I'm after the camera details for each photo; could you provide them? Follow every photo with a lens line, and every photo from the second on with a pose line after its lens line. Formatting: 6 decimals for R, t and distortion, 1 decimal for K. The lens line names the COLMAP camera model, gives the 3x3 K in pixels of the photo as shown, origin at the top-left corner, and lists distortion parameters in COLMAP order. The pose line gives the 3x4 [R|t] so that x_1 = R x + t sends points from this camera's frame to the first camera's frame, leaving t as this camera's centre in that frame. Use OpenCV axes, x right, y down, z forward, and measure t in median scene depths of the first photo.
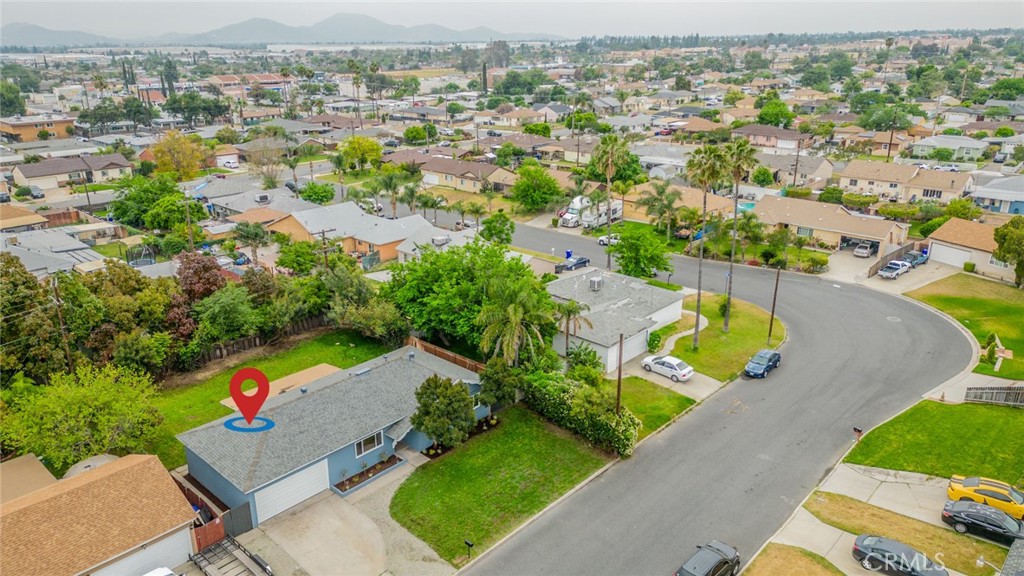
lens RADIAL K [[715.4, 0, 511.0], [0, 715.4, 288.2], [0, 0, 1]] dist [0.052244, -0.034193]
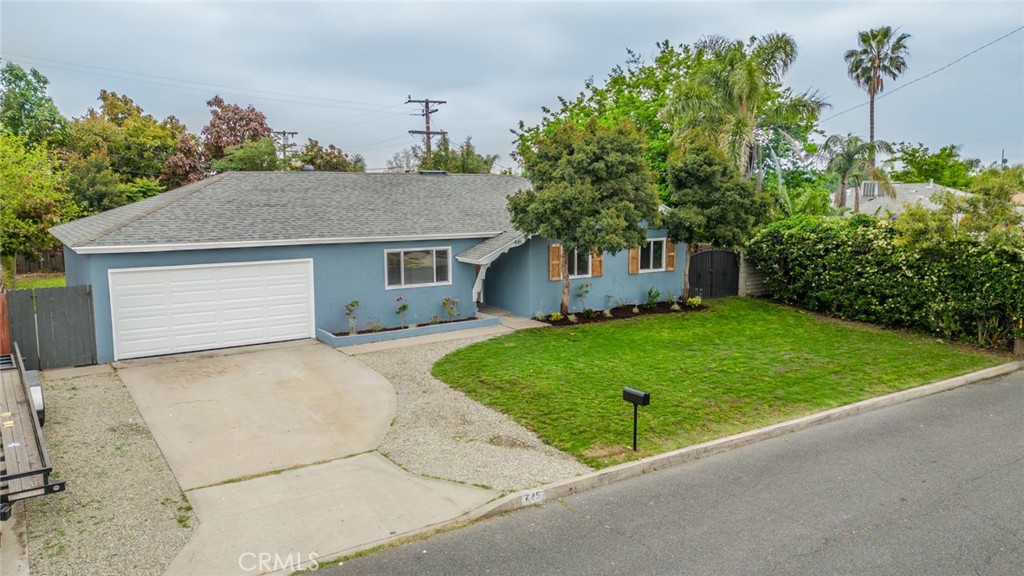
lens RADIAL K [[756.9, 0, 512.3], [0, 756.9, 294.1], [0, 0, 1]] dist [0.051098, -0.005988]
pose [[0.972859, 0.029289, -0.229537, -0.030956], [-0.074719, 0.978582, -0.191818, 0.322770], [0.219003, 0.203762, 0.954211, 0.567943]]
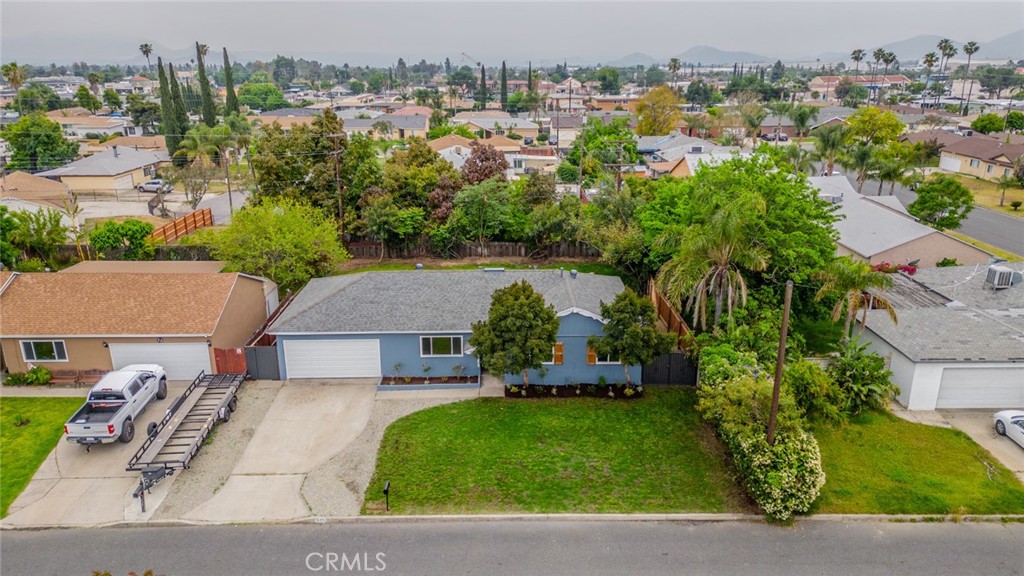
lens RADIAL K [[715.4, 0, 508.6], [0, 715.4, 283.5], [0, 0, 1]] dist [0.052244, -0.034193]
pose [[0.685138, 0.219066, -0.694691, 0.385350], [-0.240014, 0.968339, 0.068645, 0.079054], [0.687735, 0.119705, 0.716025, 0.486173]]
